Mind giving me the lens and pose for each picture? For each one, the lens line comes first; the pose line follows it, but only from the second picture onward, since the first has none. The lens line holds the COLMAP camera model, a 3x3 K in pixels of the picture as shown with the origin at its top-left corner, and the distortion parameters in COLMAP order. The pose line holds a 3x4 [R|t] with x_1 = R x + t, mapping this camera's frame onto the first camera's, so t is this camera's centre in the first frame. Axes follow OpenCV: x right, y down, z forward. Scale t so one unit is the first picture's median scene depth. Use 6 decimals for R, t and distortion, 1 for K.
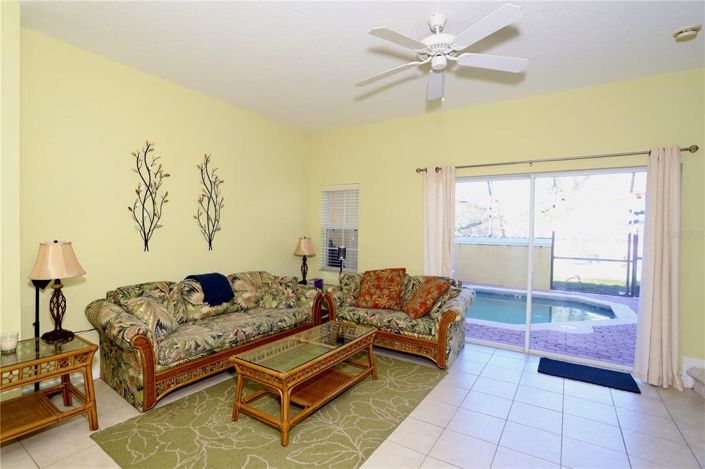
lens RADIAL K [[355.4, 0, 337.1], [0, 355.4, 237.8], [0, 0, 1]] dist [-0.063133, 0.023880]
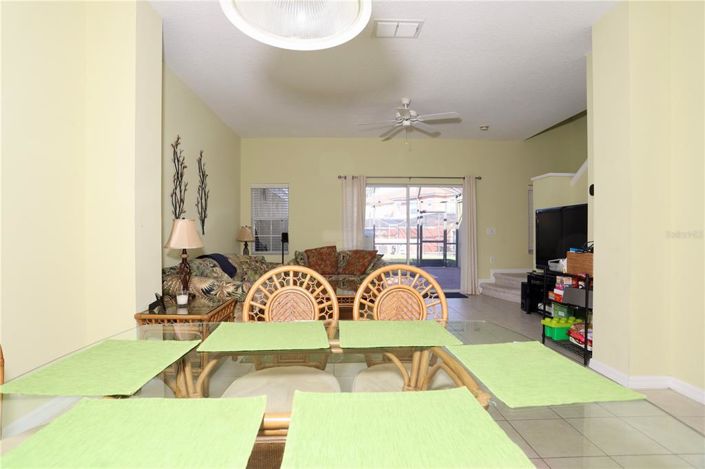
lens RADIAL K [[355.4, 0, 349.4], [0, 355.4, 231.4], [0, 0, 1]] dist [-0.063133, 0.023880]
pose [[0.807398, -0.014895, 0.589820, -0.615873], [0.029003, 0.999475, -0.014462, 0.052676], [-0.589295, 0.028783, 0.807405, -0.183393]]
